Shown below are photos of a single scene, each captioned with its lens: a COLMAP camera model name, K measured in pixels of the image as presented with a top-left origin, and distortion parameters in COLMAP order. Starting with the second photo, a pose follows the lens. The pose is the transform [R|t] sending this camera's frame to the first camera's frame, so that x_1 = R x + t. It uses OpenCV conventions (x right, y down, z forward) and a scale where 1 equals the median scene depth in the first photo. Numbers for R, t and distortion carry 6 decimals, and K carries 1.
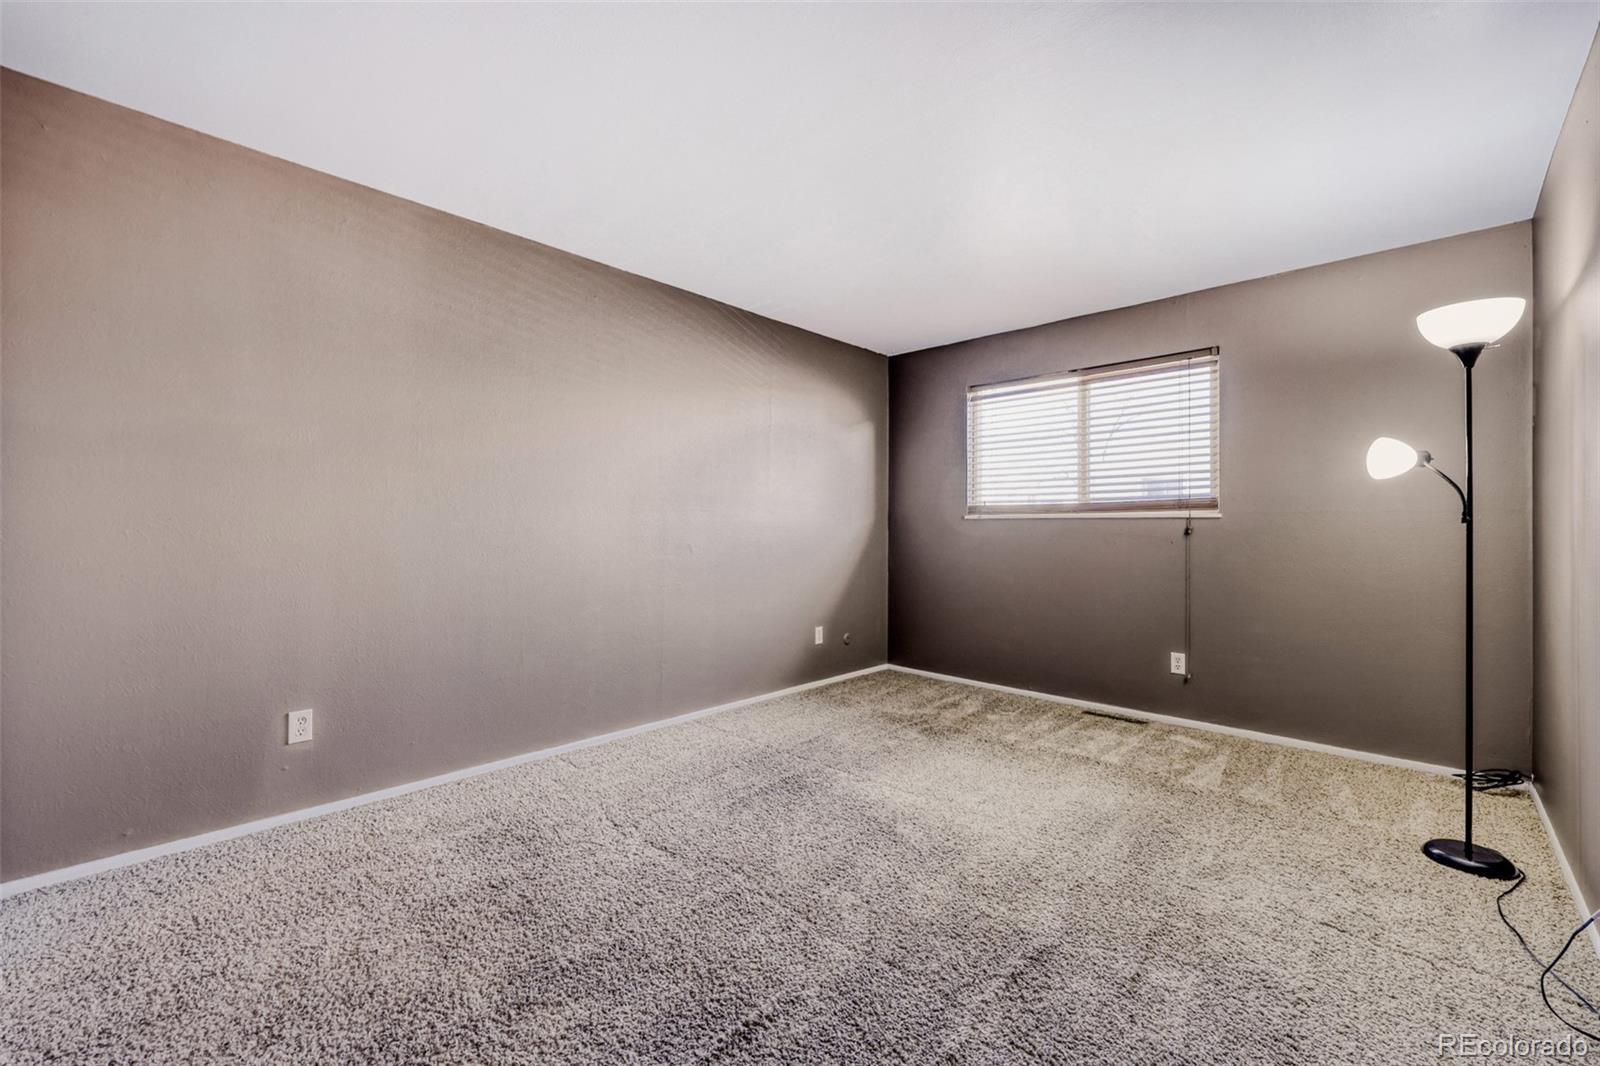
lens RADIAL K [[659.4, 0, 793.6], [0, 659.4, 526.2], [0, 0, 1]] dist [-0.000053, -0.000143]
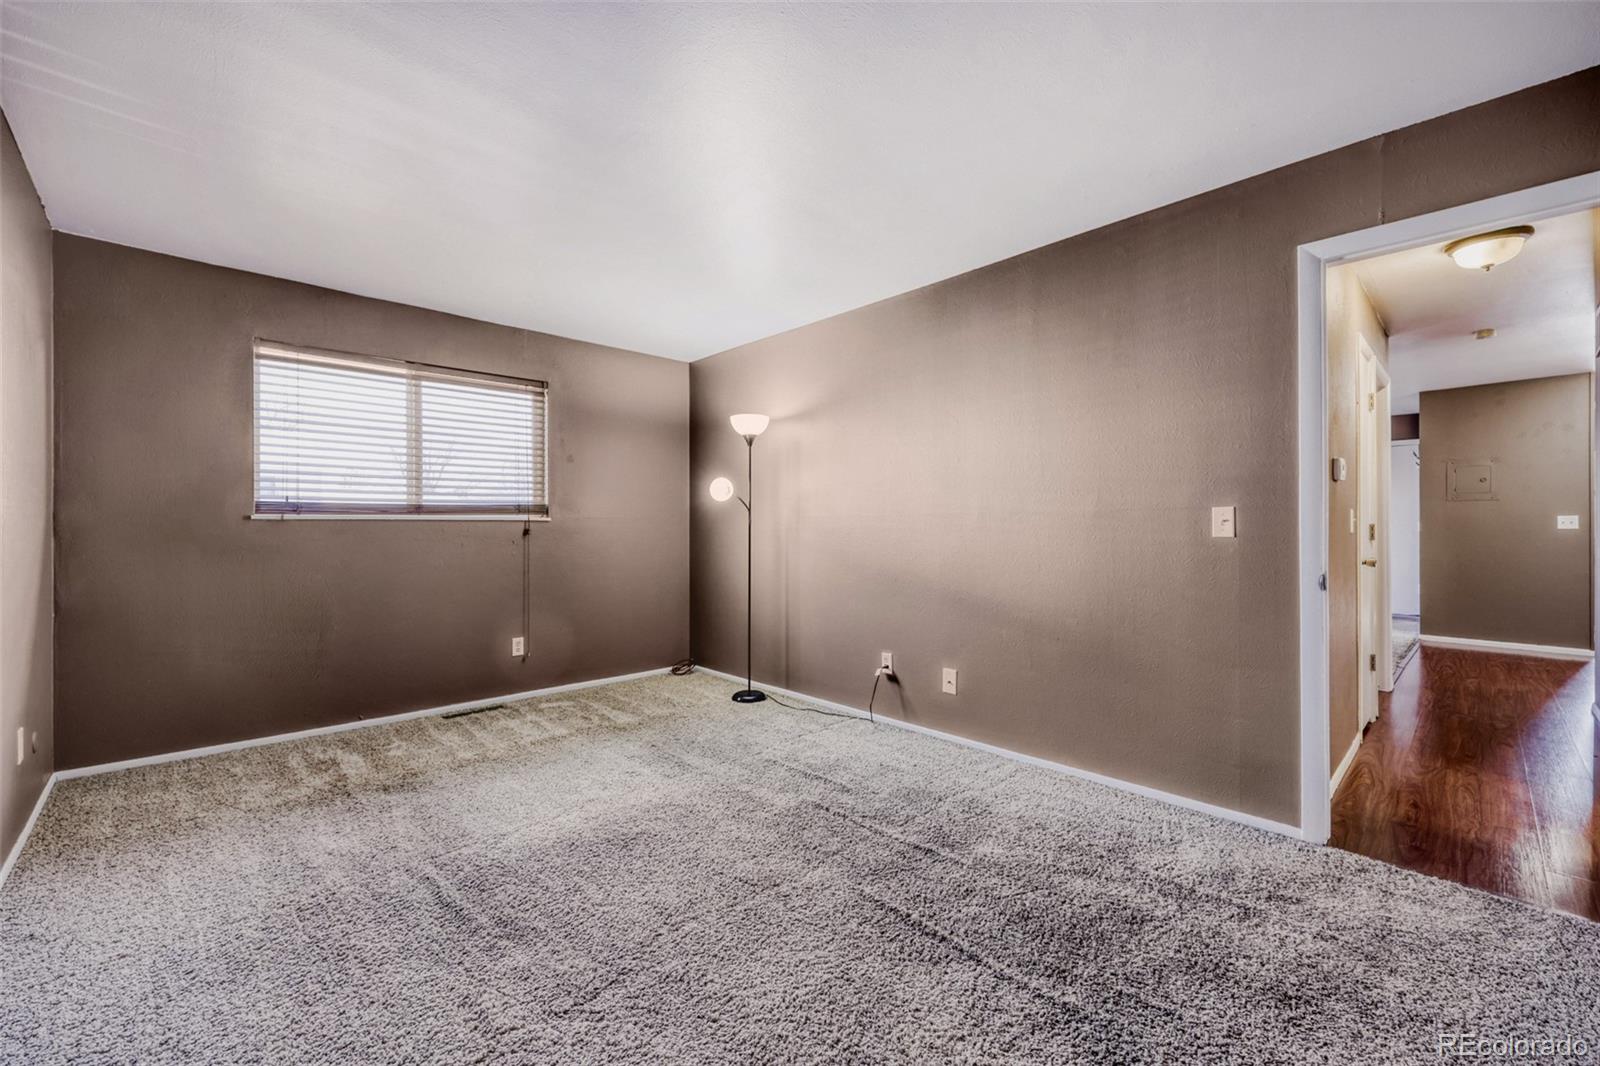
lens RADIAL K [[659.4, 0, 793.6], [0, 659.4, 526.2], [0, 0, 1]] dist [-0.000053, -0.000143]
pose [[0.036771, -0.004973, 0.999311, -0.566259], [-0.000606, 0.999987, 0.004999, -0.009453], [-0.999324, -0.000790, 0.036767, 0.482706]]
